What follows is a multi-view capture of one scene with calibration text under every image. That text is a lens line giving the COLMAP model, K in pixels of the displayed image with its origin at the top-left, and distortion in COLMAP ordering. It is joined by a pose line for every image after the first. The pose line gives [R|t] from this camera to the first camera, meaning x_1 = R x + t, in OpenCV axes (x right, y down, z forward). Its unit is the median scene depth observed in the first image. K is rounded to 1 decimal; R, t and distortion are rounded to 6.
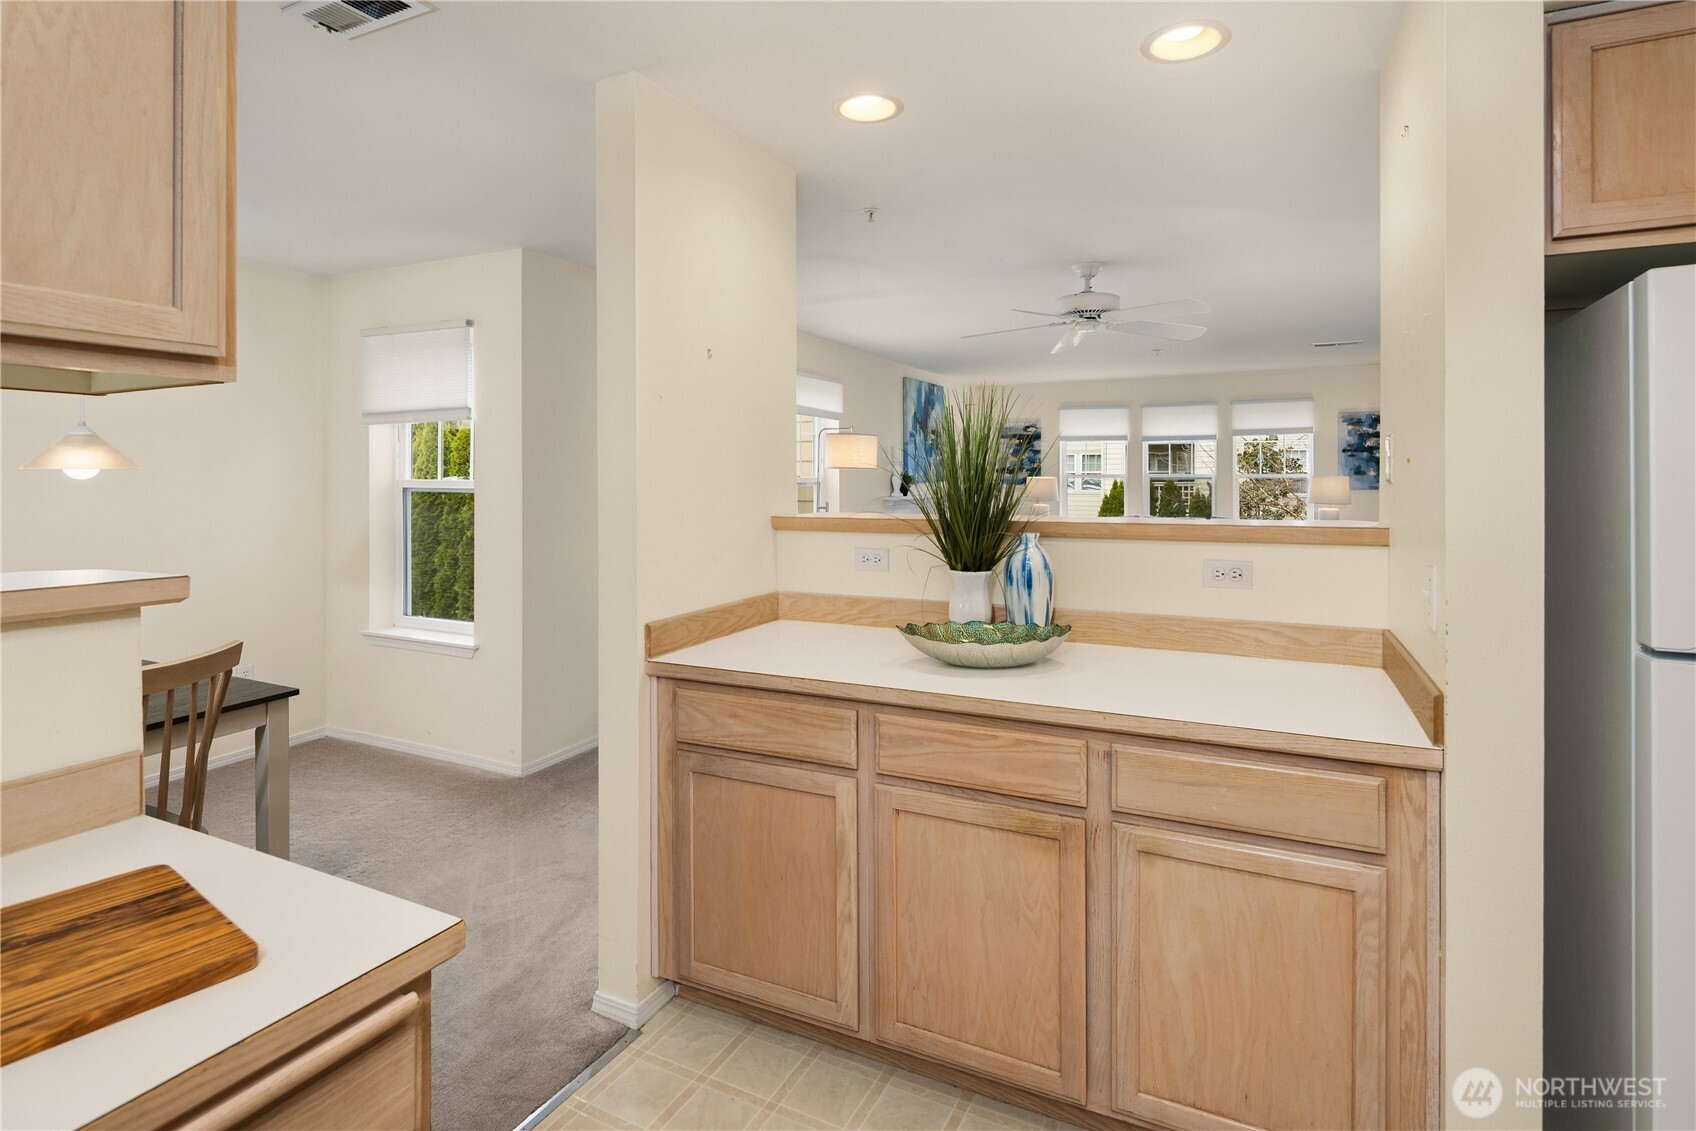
lens RADIAL K [[841.6, 0, 834.8], [0, 841.6, 466.2], [0, 0, 1]] dist [0.001126, -0.001289]
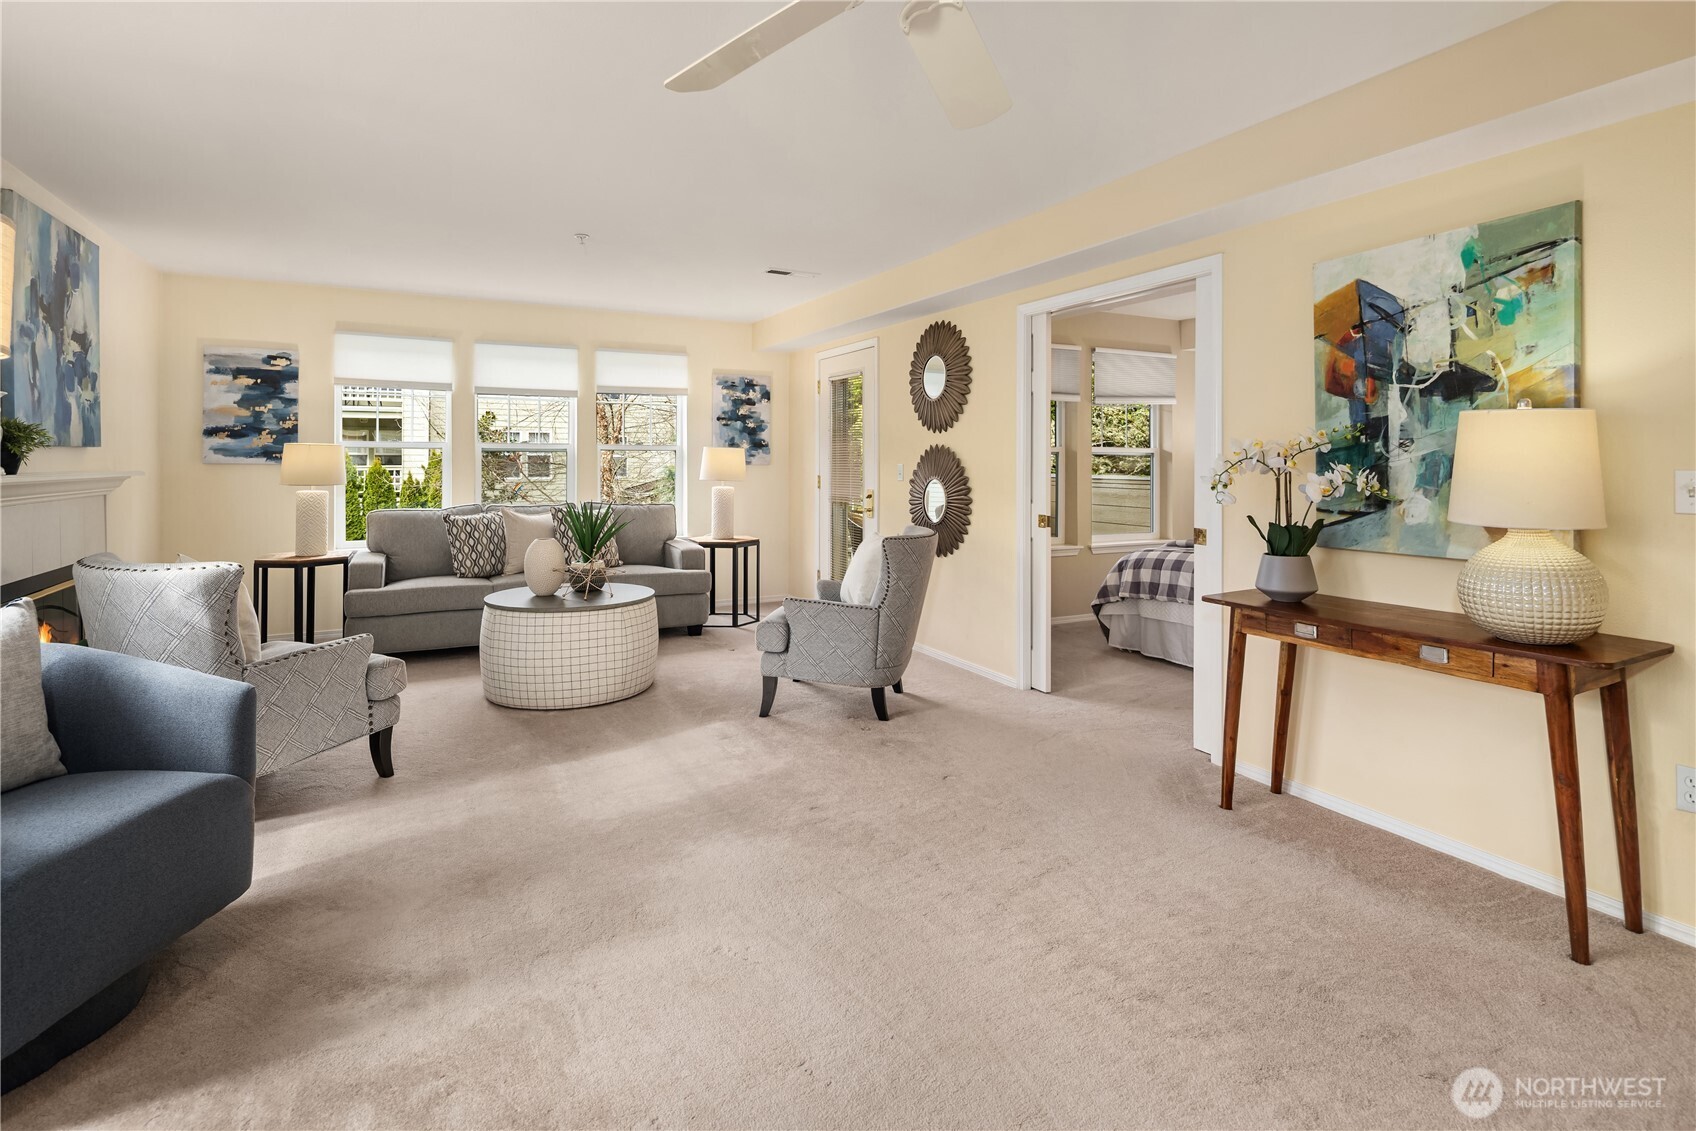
lens RADIAL K [[825.7, 0, 845.6], [0, 825.7, 459.1], [0, 0, 1]] dist [0.000440, -0.000671]
pose [[0.577117, 0.007473, 0.816627, -0.008666], [-0.012536, 0.999921, -0.000292, 0.021583], [-0.816565, -0.010068, 0.577165, 0.404165]]
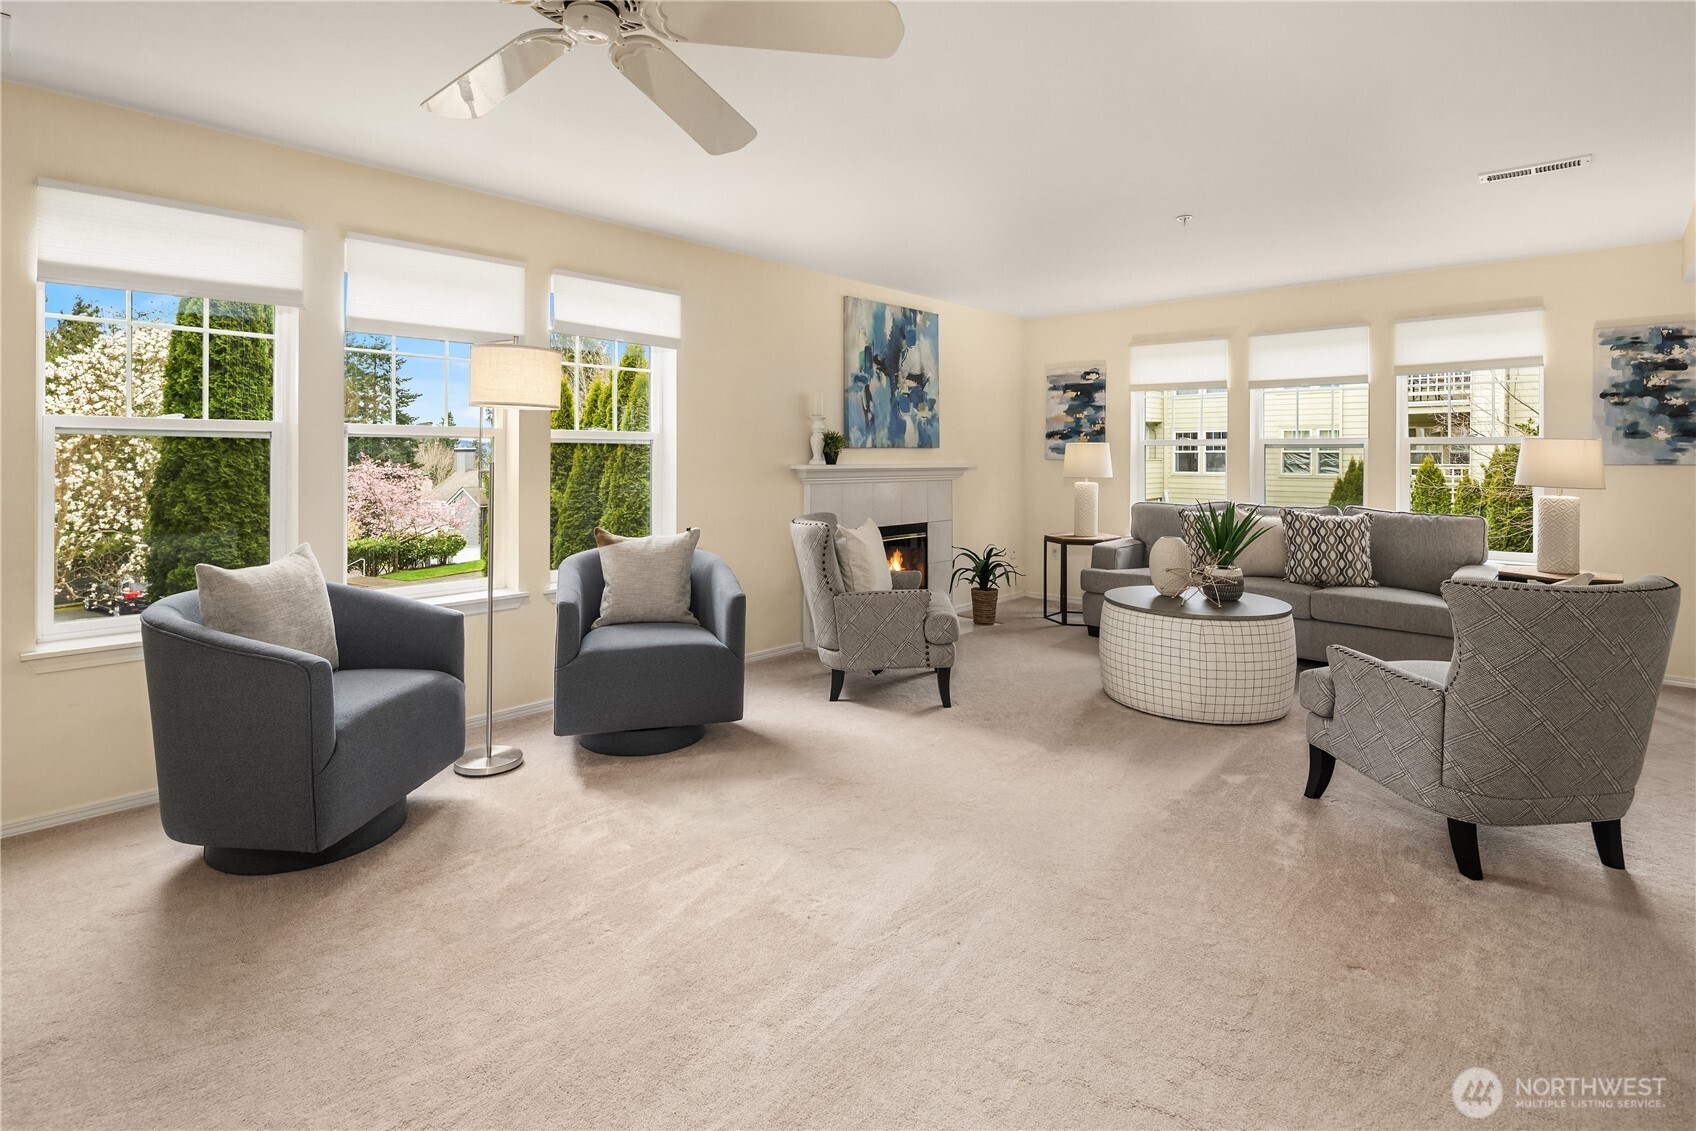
lens RADIAL K [[825.7, 0, 845.6], [0, 825.7, 459.1], [0, 0, 1]] dist [0.000440, -0.000671]
pose [[0.962944, 0.008732, -0.269561, 0.258025], [-0.005076, 0.999885, 0.014257, 0.019744], [0.269655, -0.012361, 0.962878, 0.316913]]
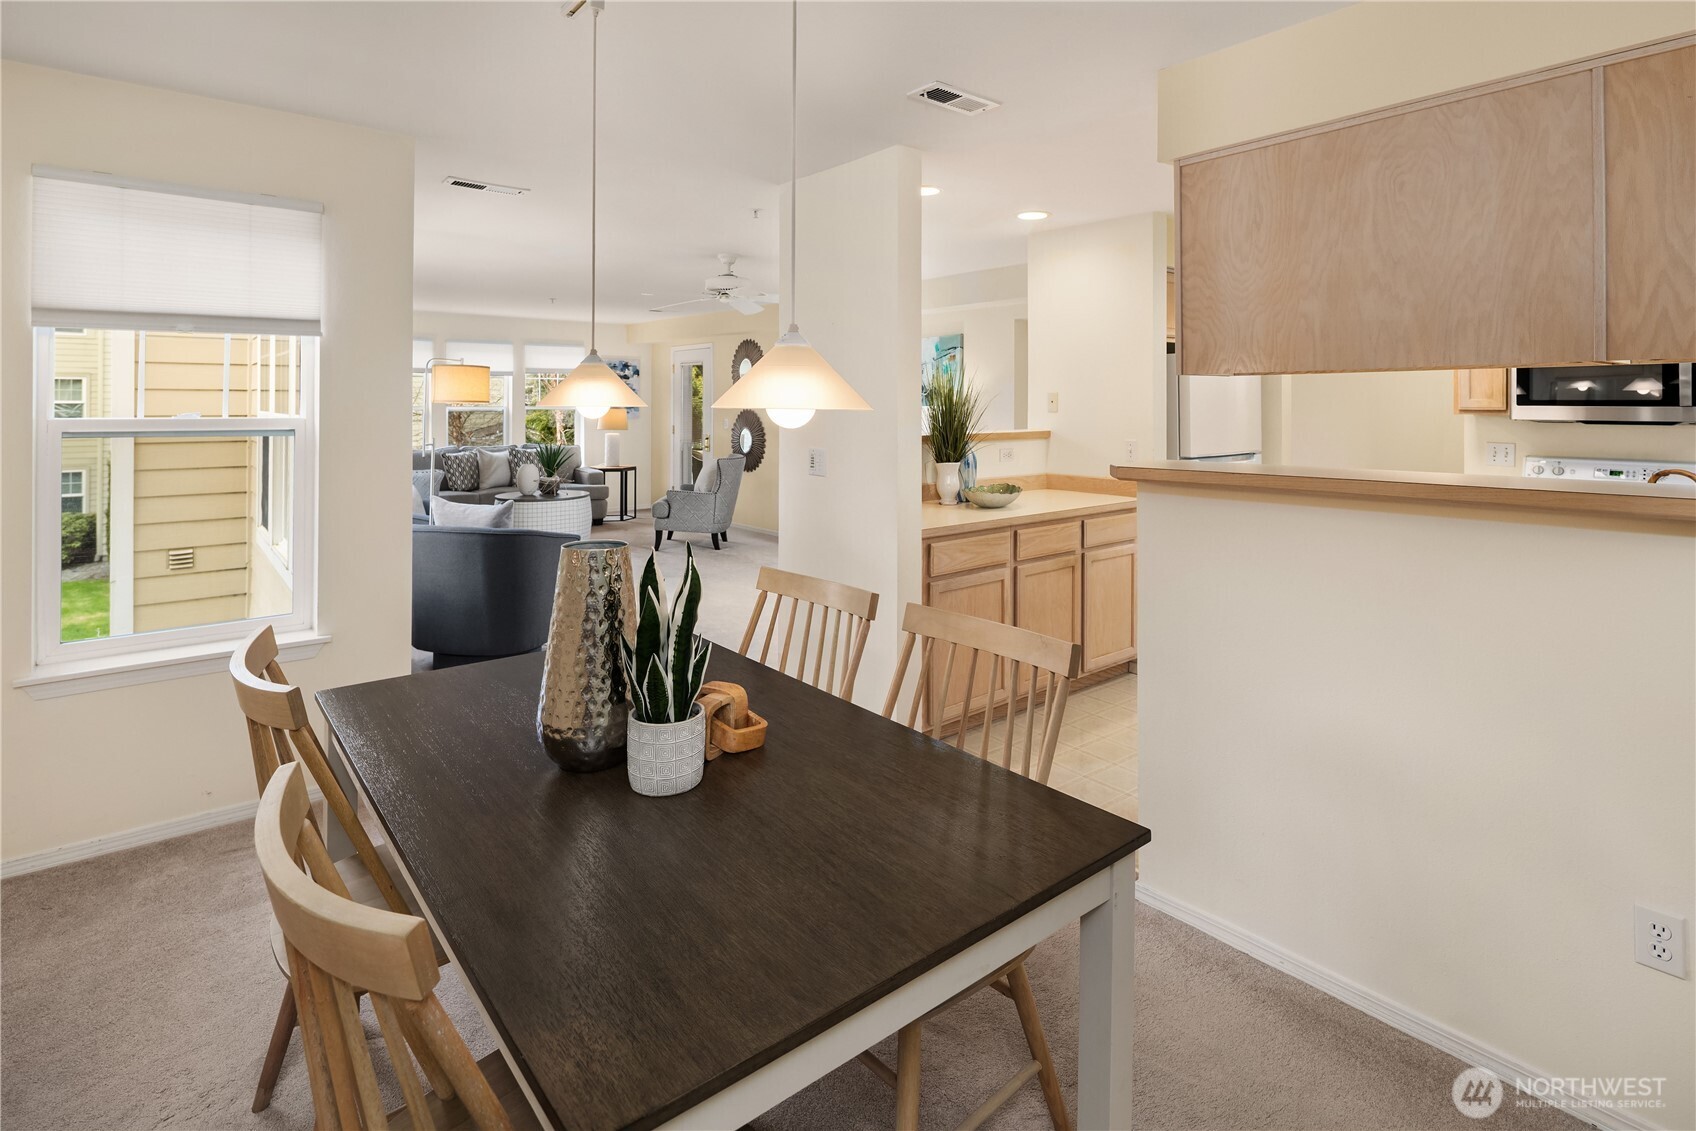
lens RADIAL K [[860.4, 0, 836.1], [0, 860.4, 404.2], [0, 0, 1]] dist [-0.001929, -0.000880]
pose [[0.410588, 0.001457, 0.911820, -0.457453], [-0.010870, 0.999935, 0.003297, -0.002012], [-0.911756, -0.011265, 0.410577, 0.127814]]
